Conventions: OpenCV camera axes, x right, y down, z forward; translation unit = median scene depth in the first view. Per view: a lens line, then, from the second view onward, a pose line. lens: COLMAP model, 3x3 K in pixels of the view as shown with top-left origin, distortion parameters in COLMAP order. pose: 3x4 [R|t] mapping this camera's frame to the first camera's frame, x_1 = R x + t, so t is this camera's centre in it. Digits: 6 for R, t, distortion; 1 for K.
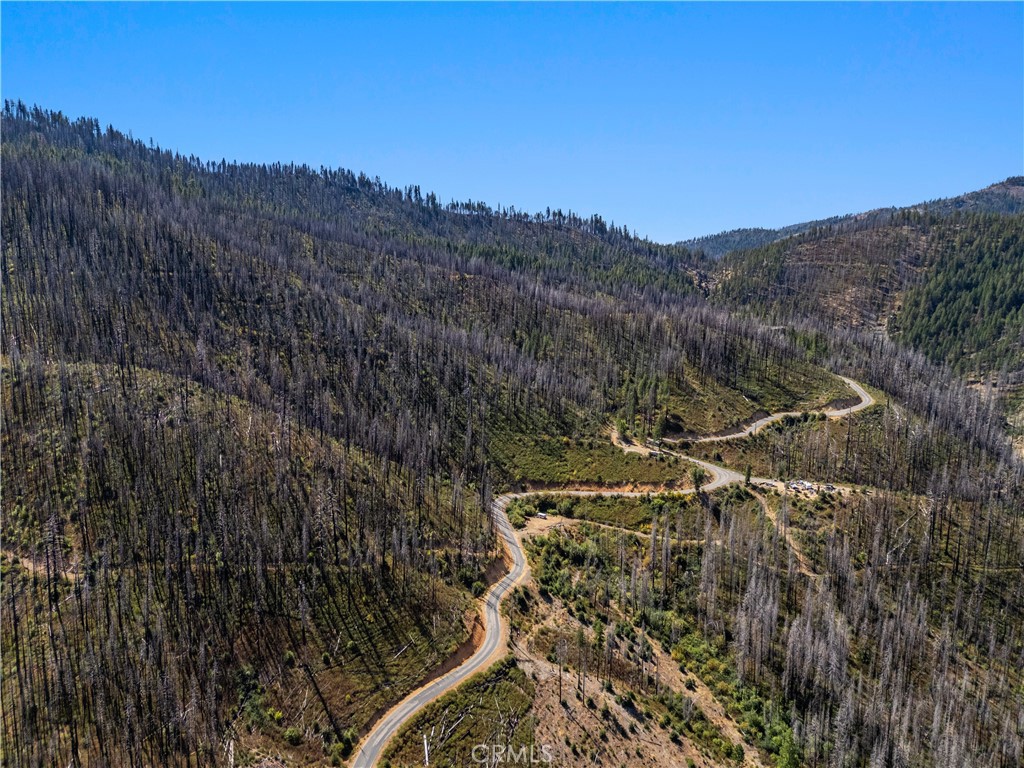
lens RADIAL K [[741.8, 0, 507.3], [0, 741.8, 379.3], [0, 0, 1]] dist [0.087765, -0.091756]
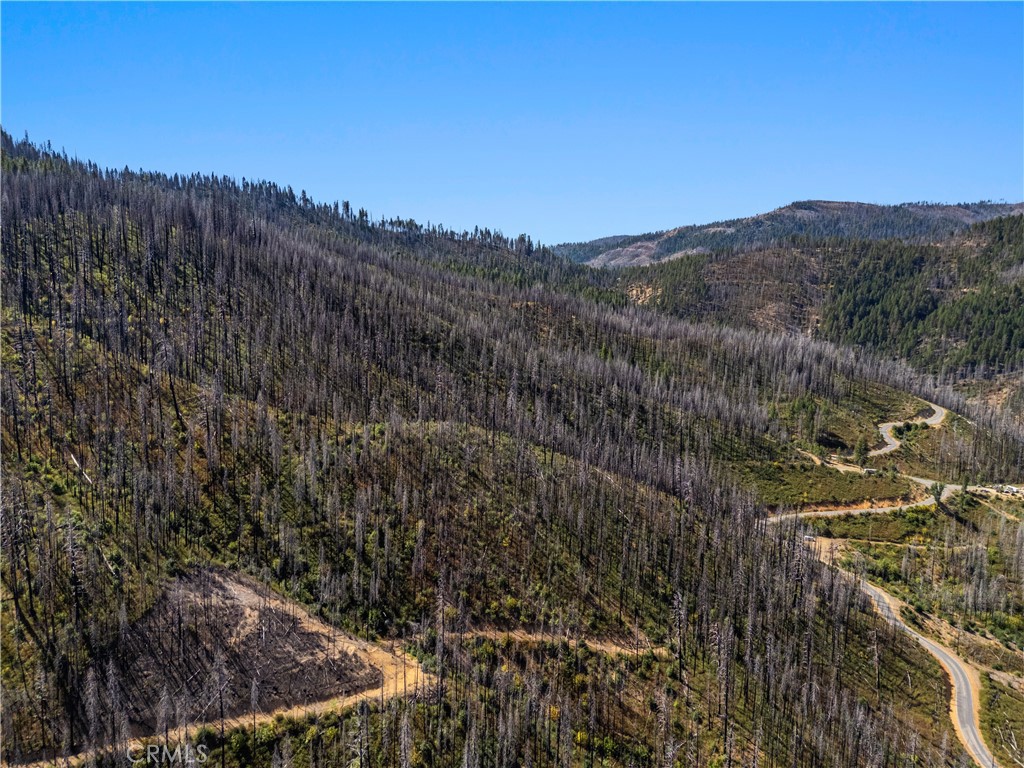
lens RADIAL K [[741.8, 0, 507.3], [0, 741.8, 379.3], [0, 0, 1]] dist [0.087765, -0.091756]
pose [[0.956297, -0.045140, 0.288891, -0.290835], [0.047704, 0.998860, -0.001839, -0.027555], [-0.288479, 0.015540, 0.957360, 0.037775]]
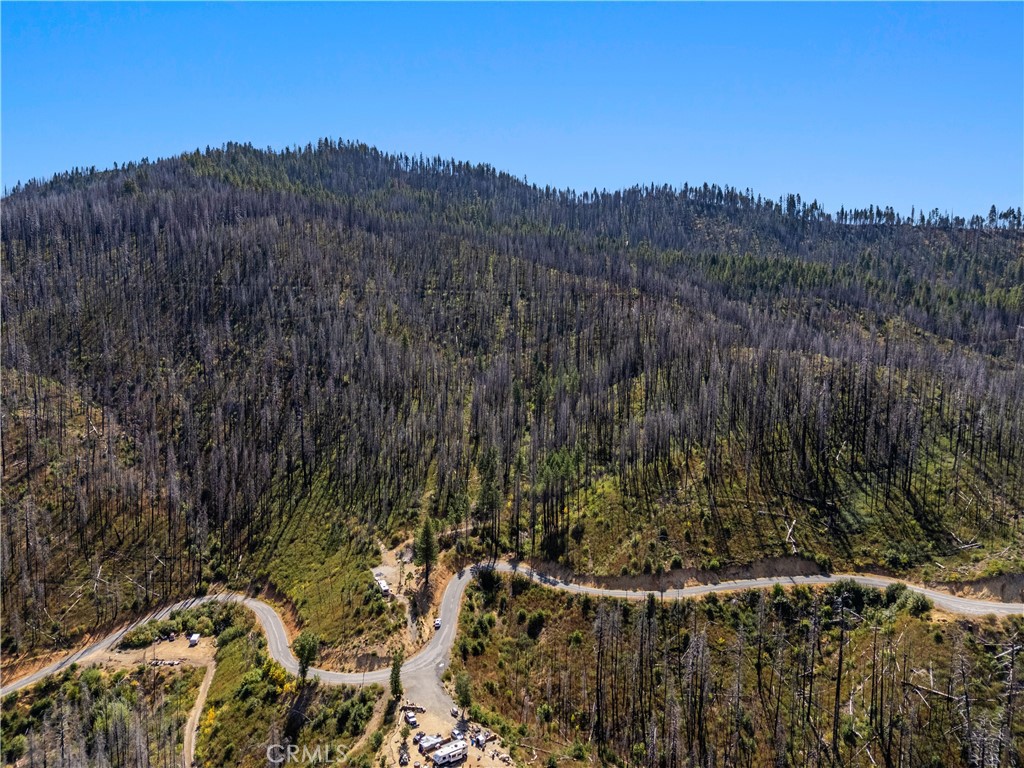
lens RADIAL K [[741.8, 0, 507.3], [0, 741.8, 379.3], [0, 0, 1]] dist [0.087765, -0.091756]
pose [[0.755057, 0.068080, -0.652115, 0.259687], [-0.106183, 0.994162, -0.019157, -0.019040], [0.647004, 0.083708, 0.757878, 0.286039]]
